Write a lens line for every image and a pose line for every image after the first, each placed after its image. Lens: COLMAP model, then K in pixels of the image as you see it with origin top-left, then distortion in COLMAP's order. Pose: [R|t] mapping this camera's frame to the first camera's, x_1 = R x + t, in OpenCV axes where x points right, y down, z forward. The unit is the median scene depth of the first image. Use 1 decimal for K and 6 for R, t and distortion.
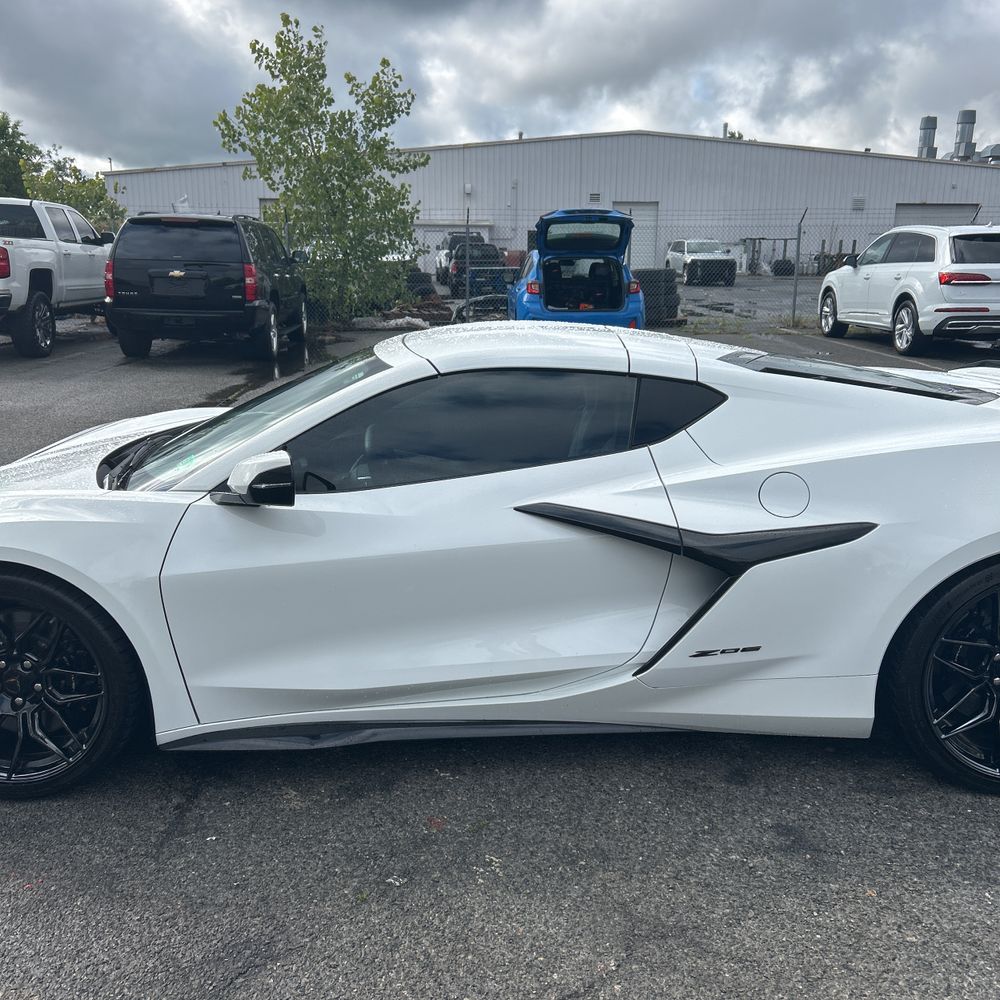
lens RADIAL K [[1008.1, 0, 500.0], [0, 1008.1, 500.0], [0, 0, 1]] dist [0.022258, -0.010614]
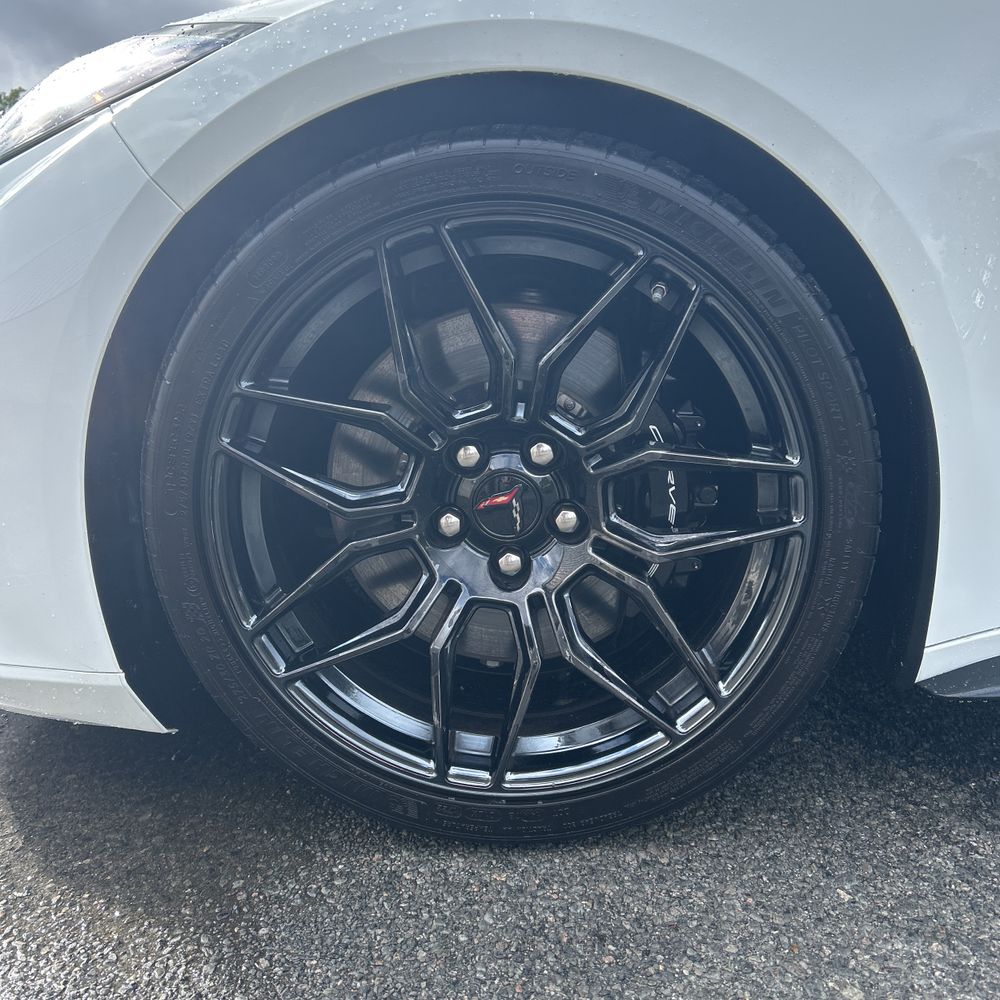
lens RADIAL K [[1008.1, 0, 500.0], [0, 1008.1, 500.0], [0, 0, 1]] dist [0.022258, -0.010614]
pose [[0.997860, -0.032759, -0.056590, -0.091863], [0.034291, 0.999065, 0.026321, 0.033621], [0.055675, -0.028205, 0.998050, 0.131399]]
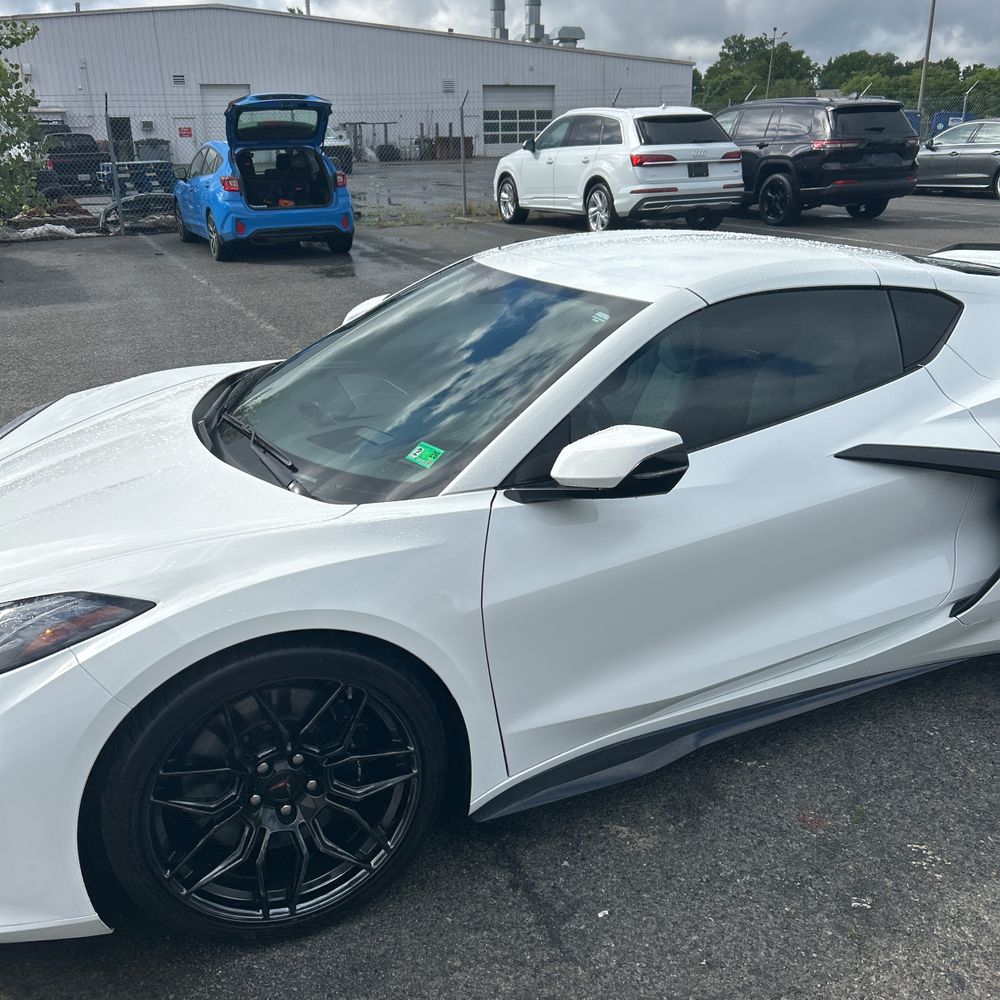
lens RADIAL K [[1001.9, 0, 489.3], [0, 1001.9, 509.8], [0, 0, 1]] dist [0.034030, -0.043073]
pose [[0.924098, -0.154353, 0.349597, -0.112247], [0.113874, 0.984464, 0.133651, -0.018797], [-0.364795, -0.083697, 0.927318, 0.059005]]
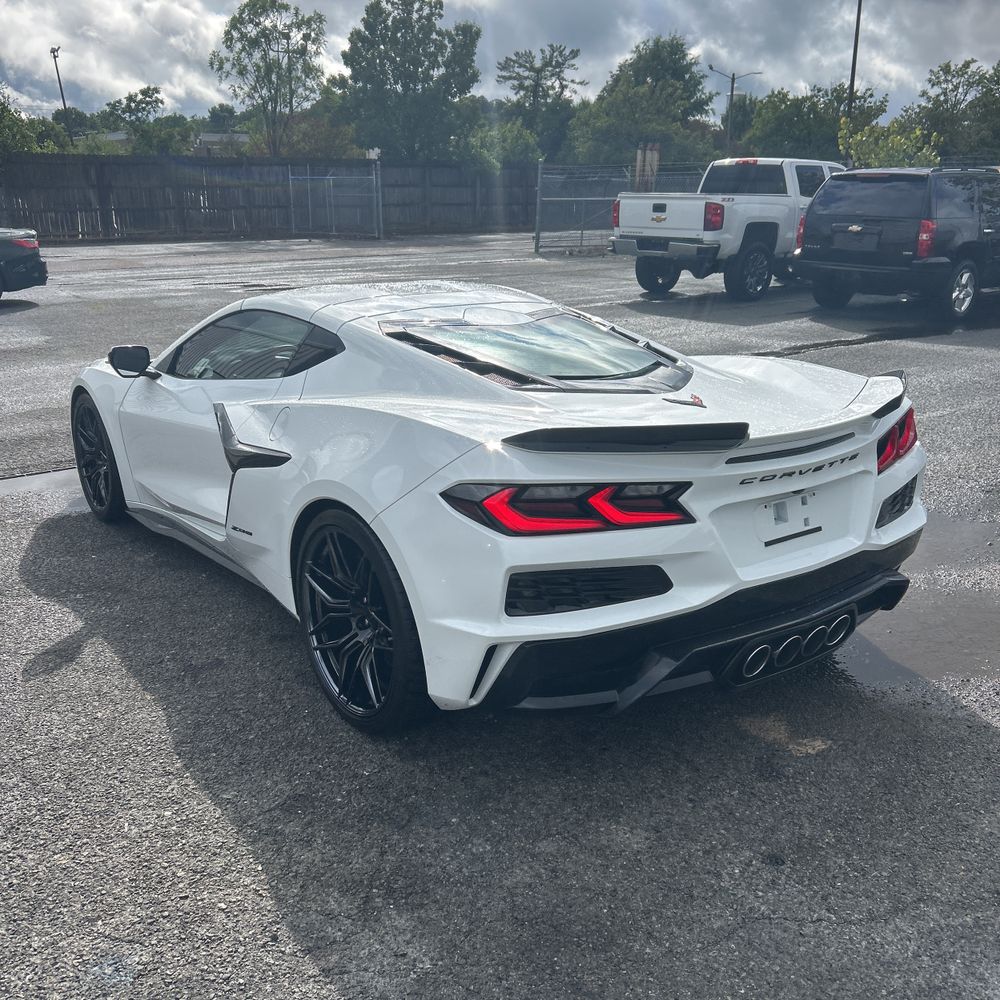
lens RADIAL K [[1001.4, 0, 490.7], [0, 1001.4, 505.5], [0, 0, 1]] dist [0.003772, -0.010053]
pose [[0.604127, 0.226192, -0.764113, 0.274108], [-0.181983, 0.972692, 0.144055, -0.026331], [0.775831, 0.052028, 0.628792, 0.078254]]
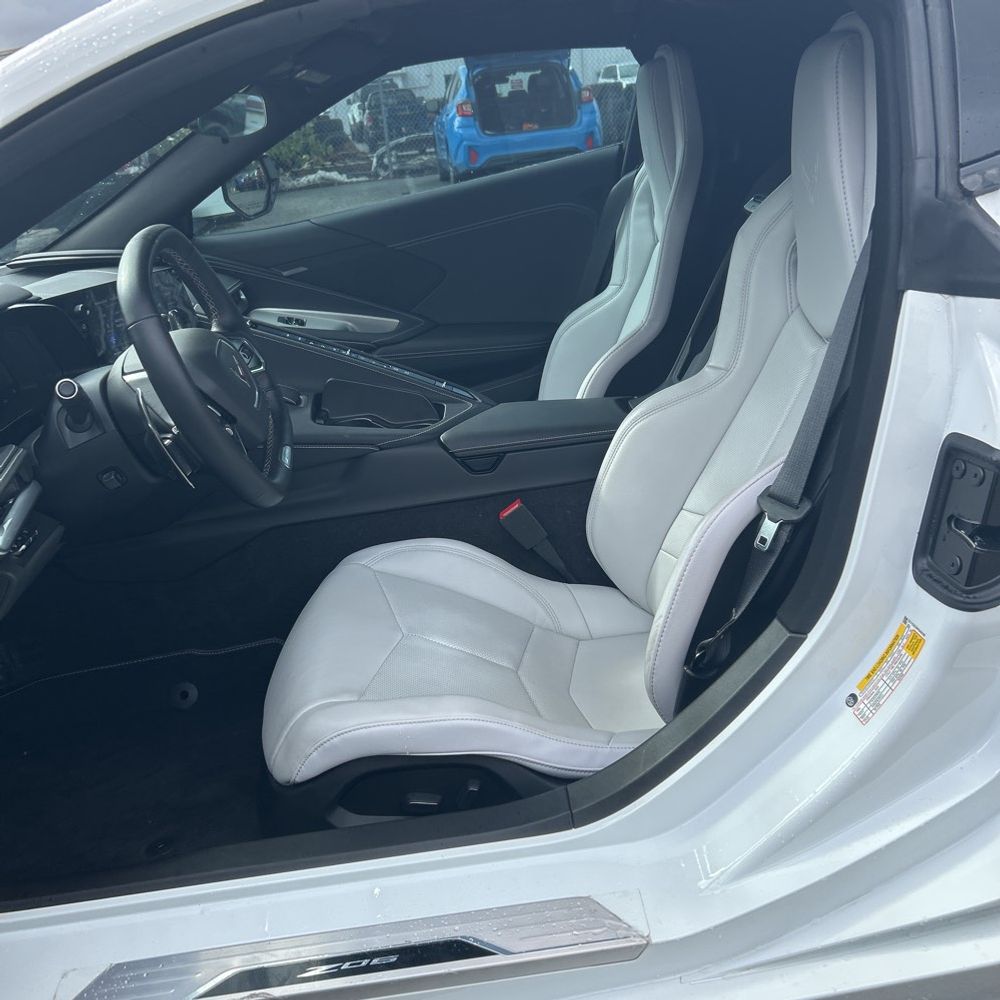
lens RADIAL K [[1008.1, 0, 500.0], [0, 1008.1, 500.0], [0, 0, 1]] dist [0.022258, -0.010614]
pose [[0.992054, -0.120783, 0.035230, -0.005637], [0.115196, 0.984575, 0.131686, -0.002710], [-0.050592, -0.126581, 0.990665, 0.144071]]
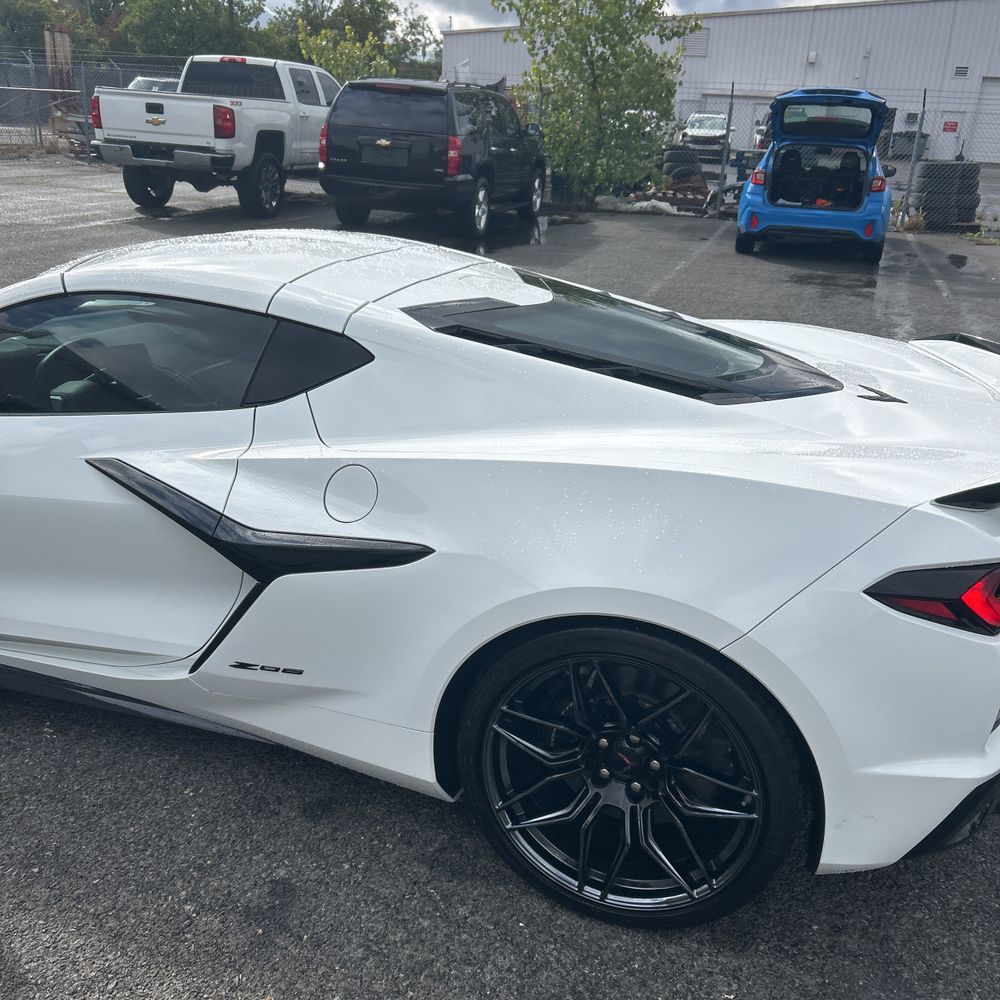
lens RADIAL K [[1008.1, 0, 500.0], [0, 1008.1, 500.0], [0, 0, 1]] dist [0.022258, -0.010614]
pose [[0.945203, 0.153870, -0.287949, 0.118669], [-0.119157, 0.983719, 0.134530, -0.023013], [0.303961, -0.092848, 0.948149, 0.053700]]
